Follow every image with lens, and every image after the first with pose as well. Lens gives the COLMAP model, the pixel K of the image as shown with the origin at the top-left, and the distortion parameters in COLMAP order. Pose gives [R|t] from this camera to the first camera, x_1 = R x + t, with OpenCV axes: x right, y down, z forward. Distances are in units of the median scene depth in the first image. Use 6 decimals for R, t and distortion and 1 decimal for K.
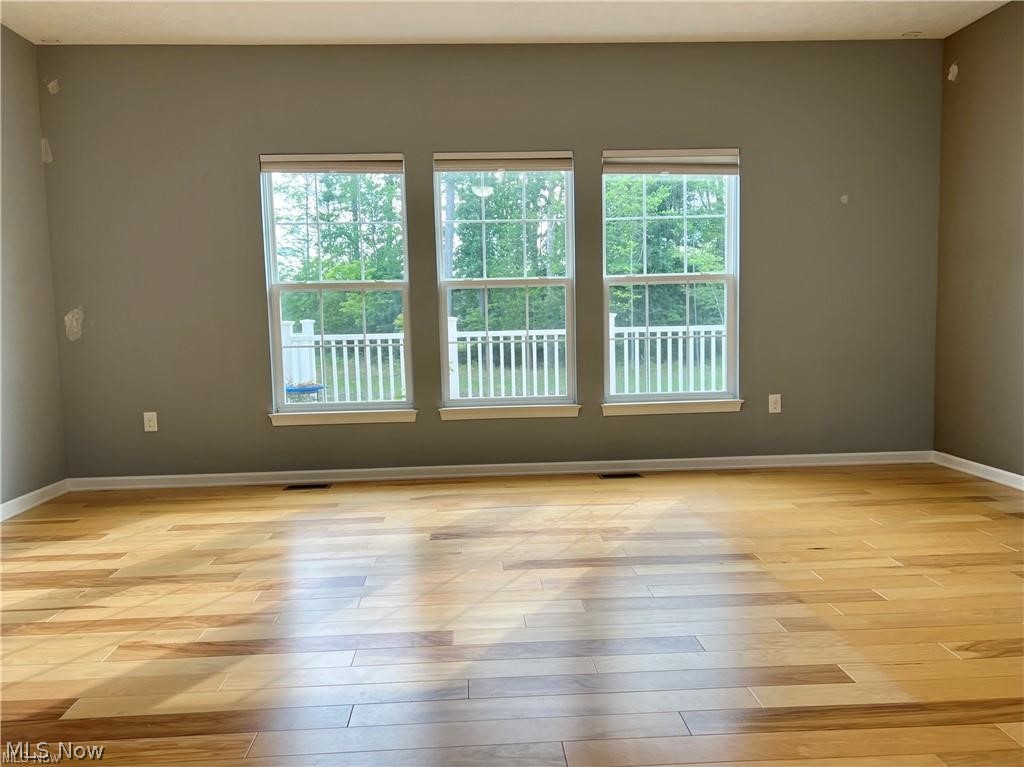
lens RADIAL K [[823.2, 0, 512.0], [0, 823.2, 383.5], [0, 0, 1]] dist [0.008413, 0.002299]
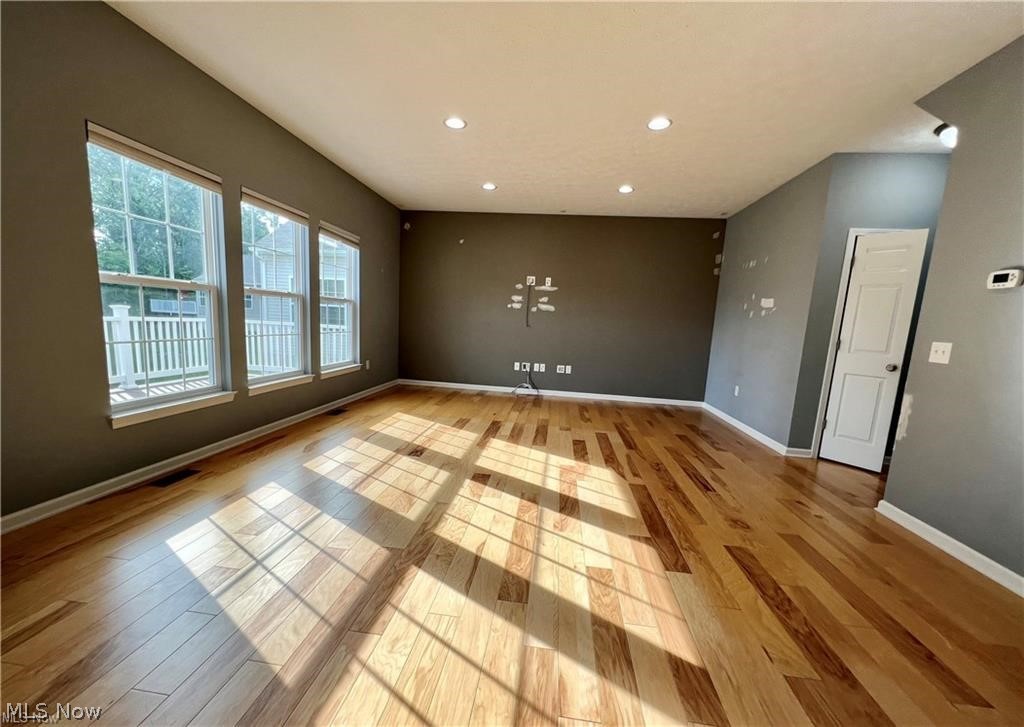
lens RADIAL K [[412.3, 0, 512.0], [0, 412.3, 363.5], [0, 0, 1]] dist [-0.000164, -0.000111]
pose [[0.167602, -0.072970, 0.983150, -0.656734], [0.024961, 0.997251, 0.069762, -0.042441], [-0.985539, 0.012848, 0.168963, 0.481781]]
